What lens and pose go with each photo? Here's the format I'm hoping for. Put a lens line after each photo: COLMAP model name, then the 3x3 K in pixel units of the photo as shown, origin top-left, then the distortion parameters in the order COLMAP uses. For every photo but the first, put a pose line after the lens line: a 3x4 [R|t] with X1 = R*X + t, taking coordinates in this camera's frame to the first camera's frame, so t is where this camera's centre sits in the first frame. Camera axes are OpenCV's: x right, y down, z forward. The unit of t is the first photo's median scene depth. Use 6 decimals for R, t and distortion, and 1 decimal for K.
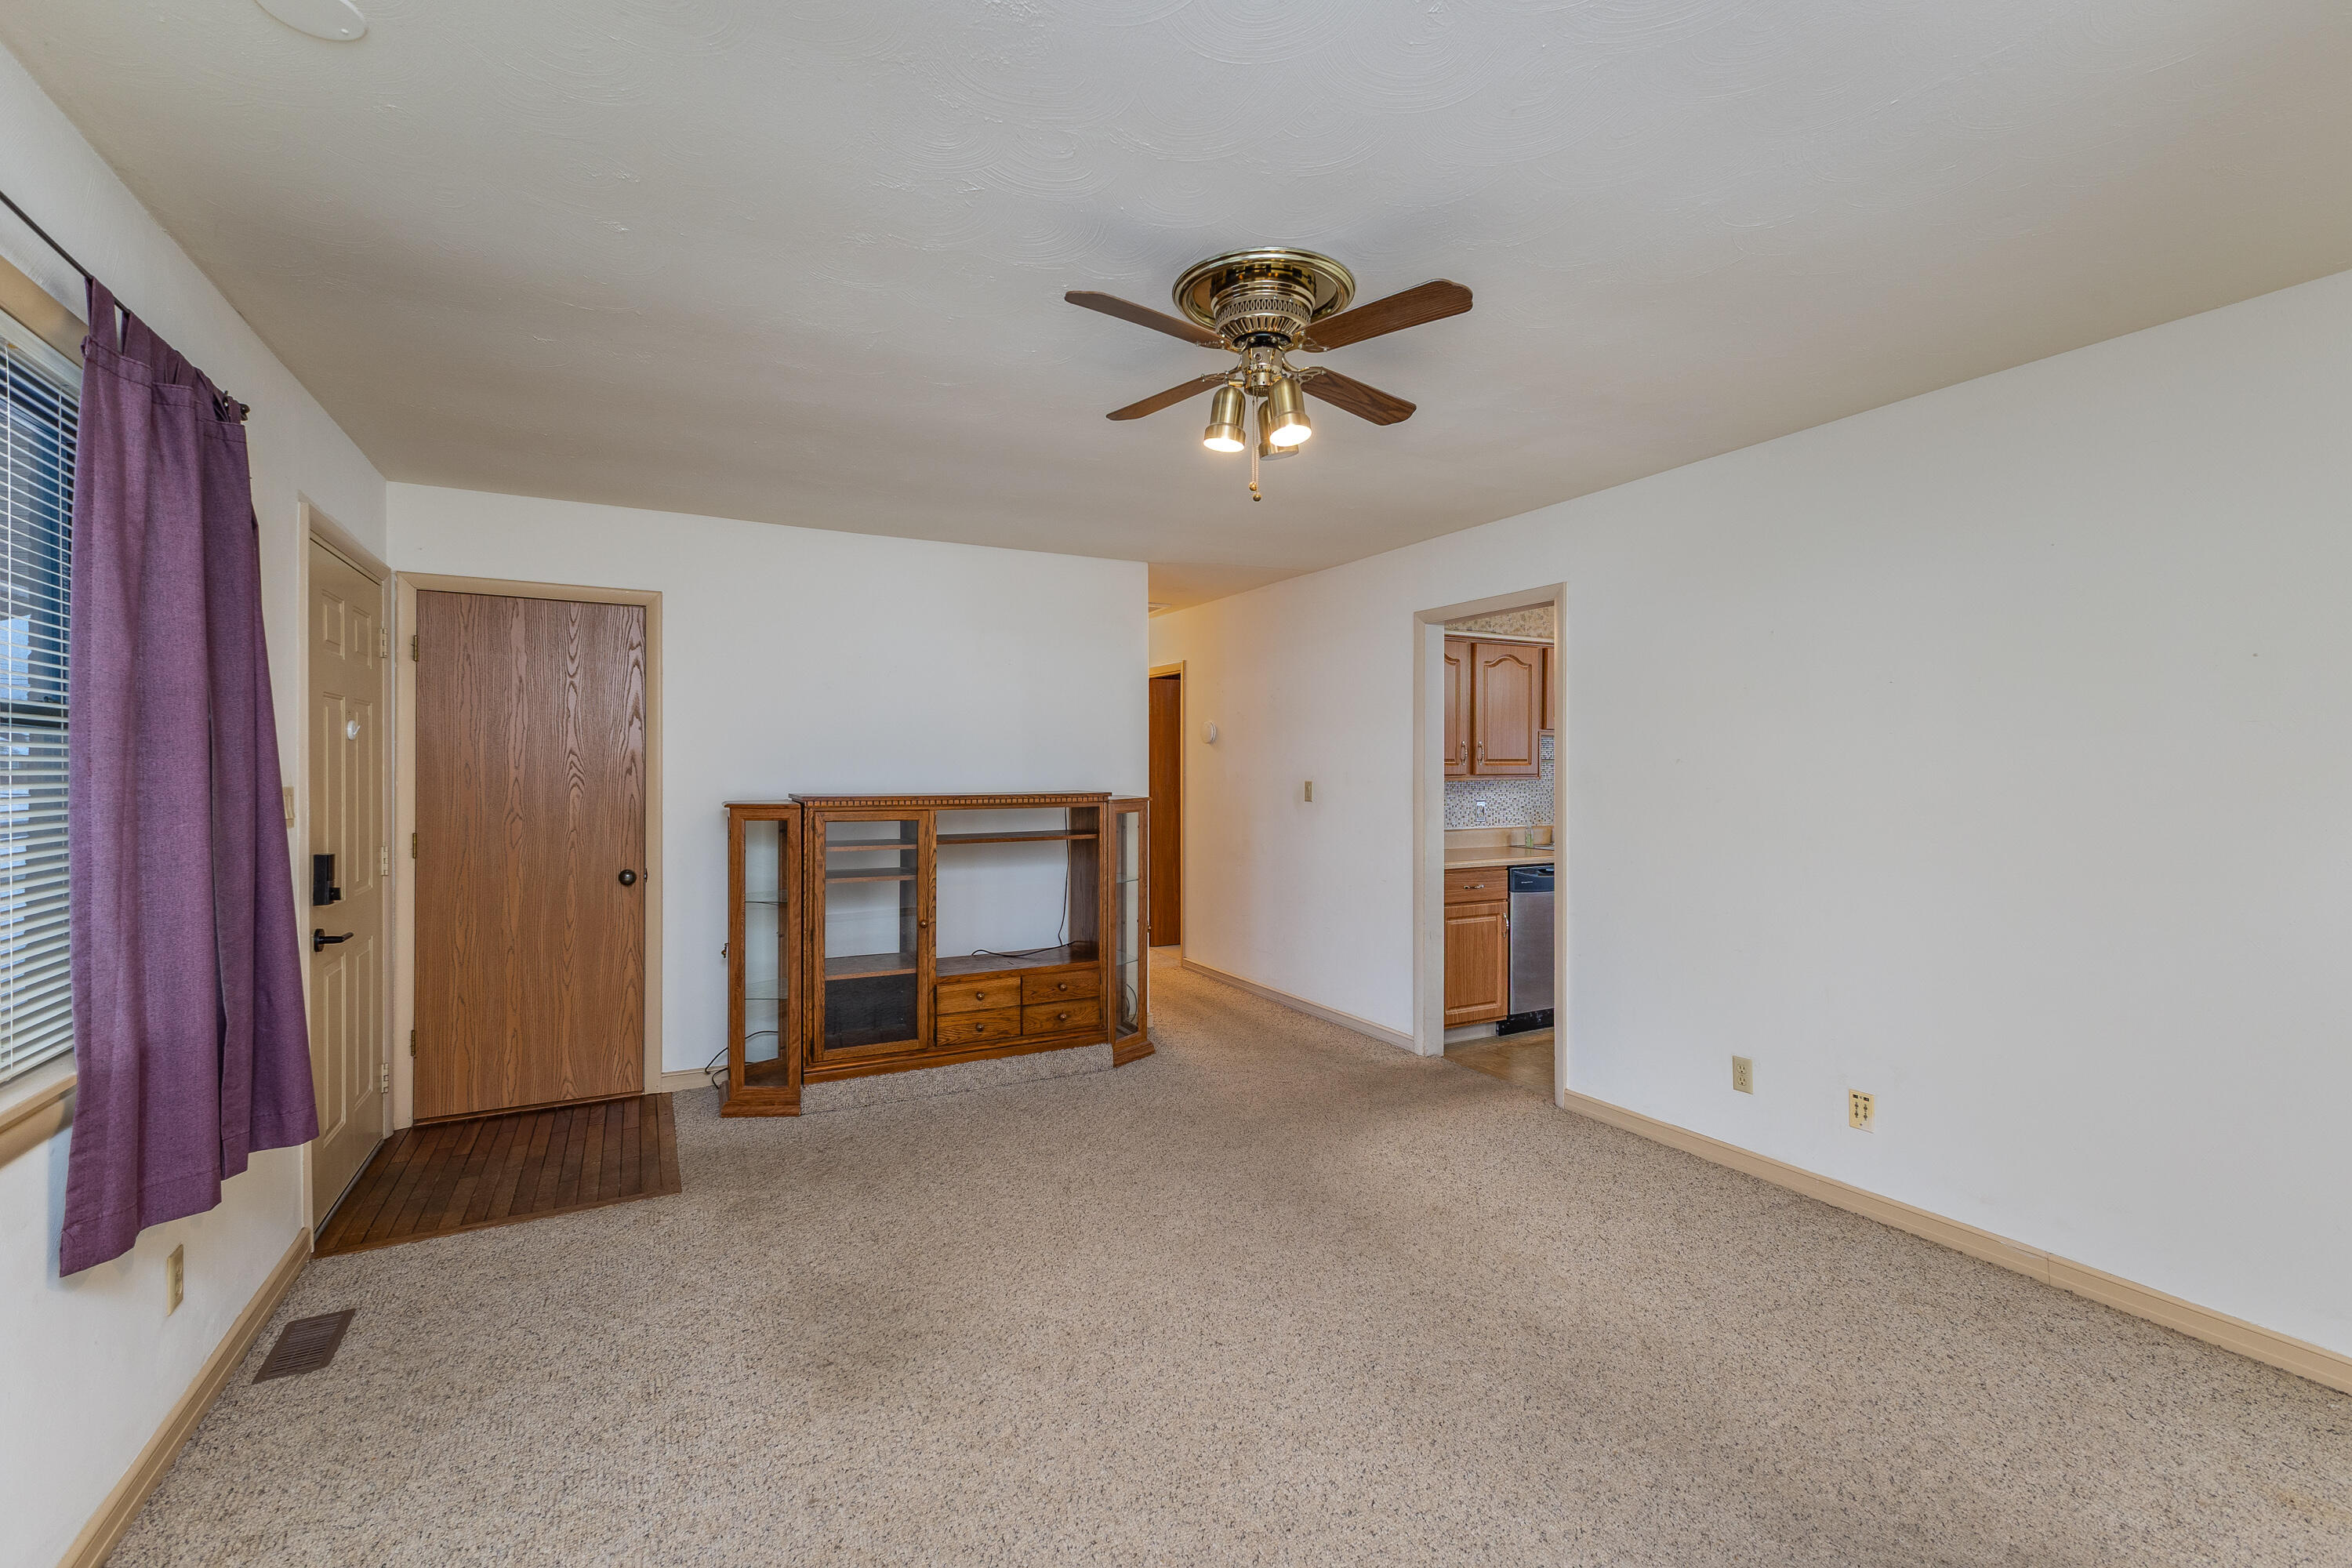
lens RADIAL K [[1018.6, 0, 1170.8], [0, 1018.6, 768.7], [0, 0, 1]] dist [0.002445, 0.000283]
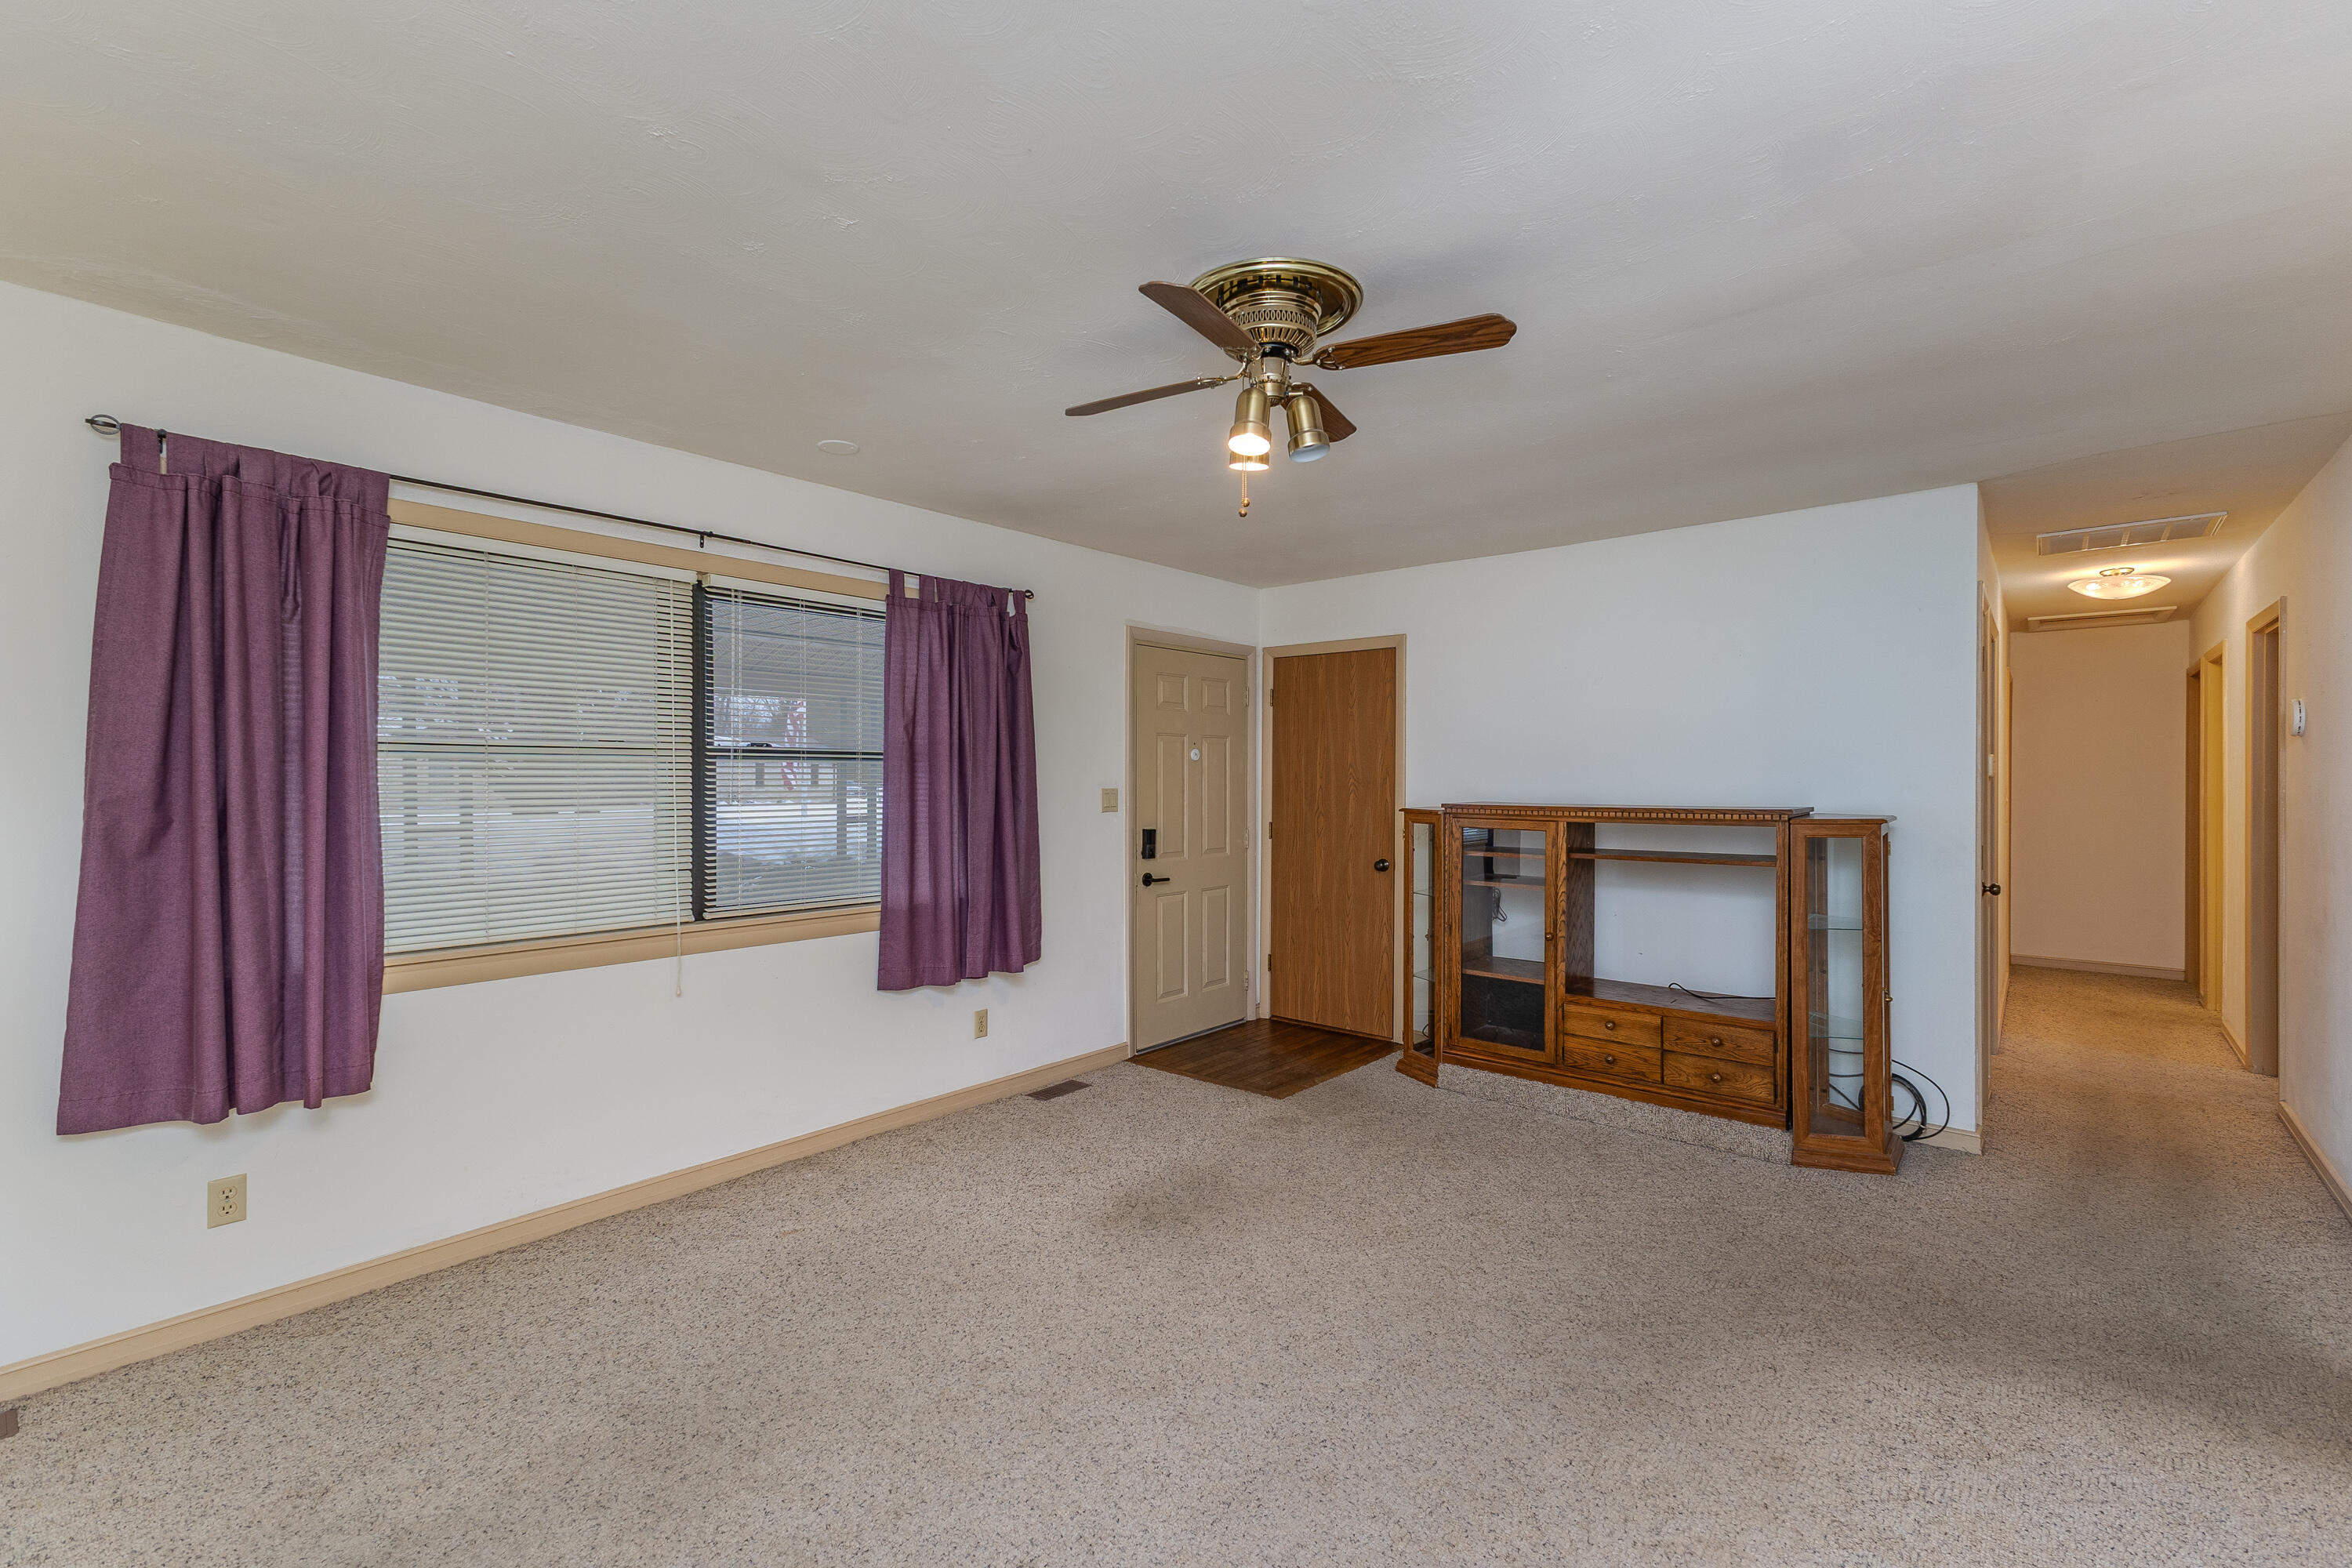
lens RADIAL K [[1018.6, 0, 1170.8], [0, 1018.6, 768.7], [0, 0, 1]] dist [0.002445, 0.000283]
pose [[0.358806, -0.008903, -0.933370, 0.558863], [-0.002003, 0.999945, -0.010308, 0.001027], [0.933410, 0.005568, 0.358768, 0.310583]]
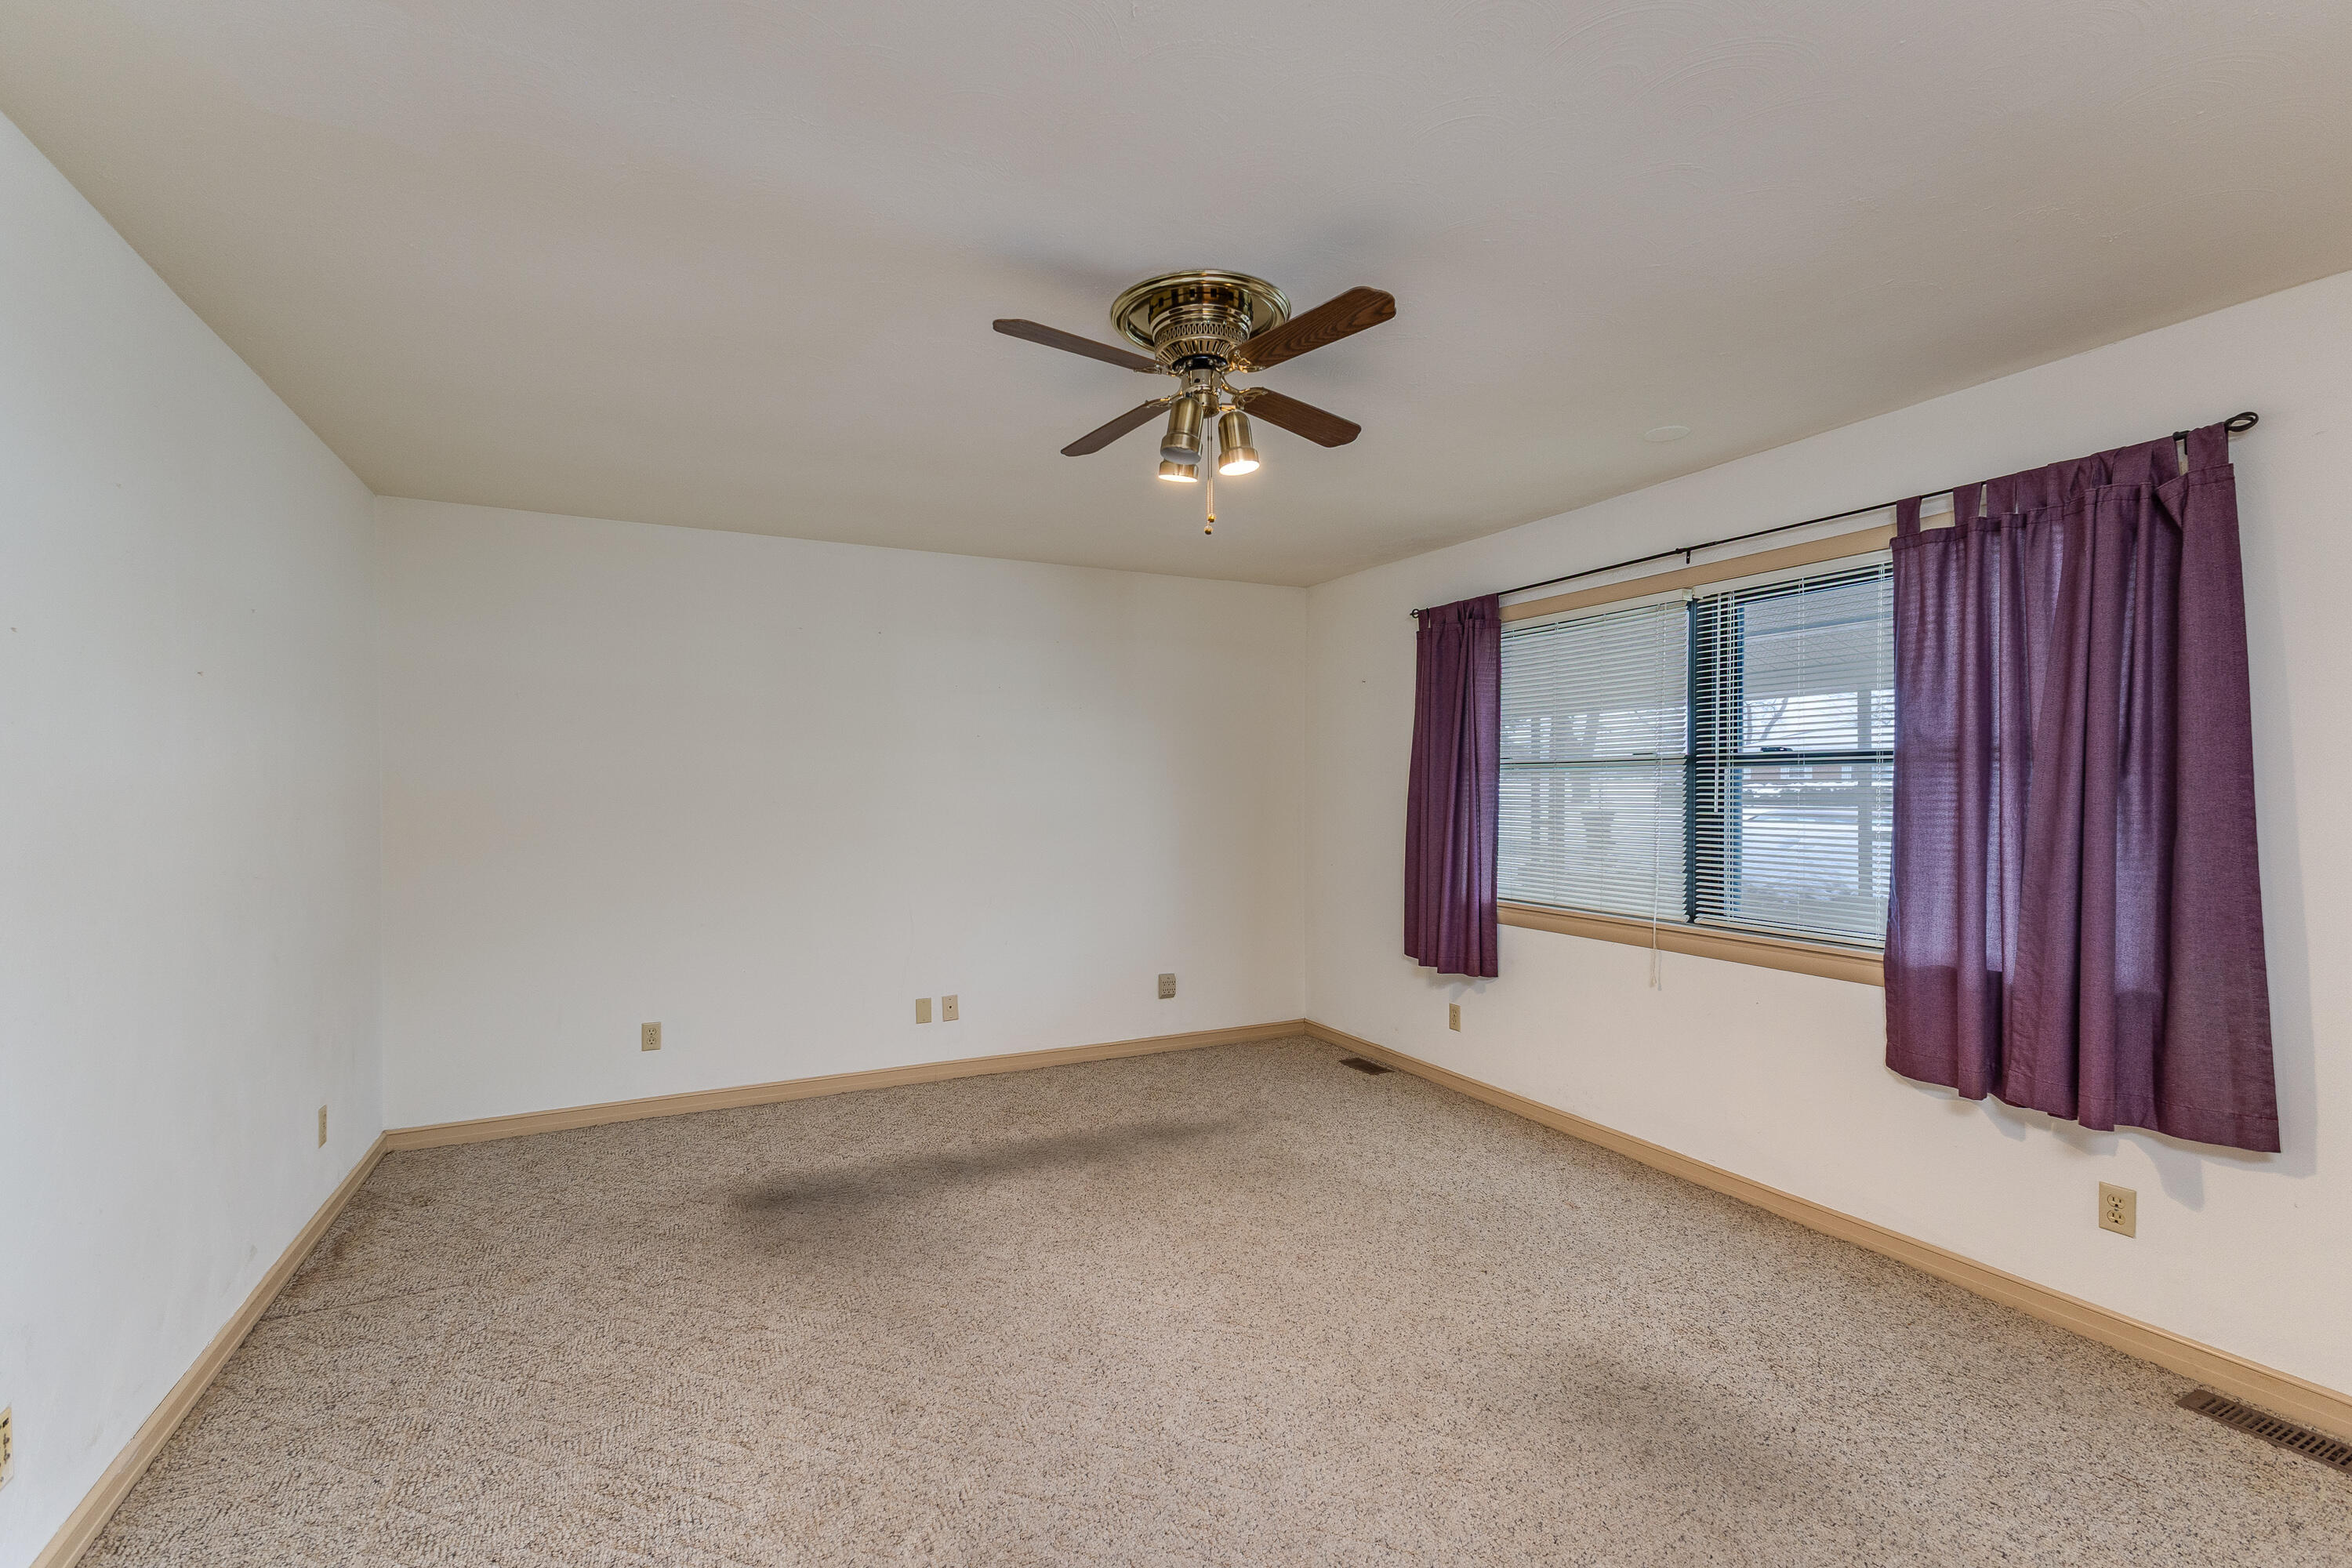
lens RADIAL K [[1042.3, 0, 1178.2], [0, 1042.3, 785.1], [0, 0, 1]] dist [0.000591, 0.000081]
pose [[-0.999147, 0.001158, 0.041269, 0.039678], [0.001156, 0.999999, -0.000075, -0.000189], [-0.041269, -0.000028, -0.999148, 1.153200]]
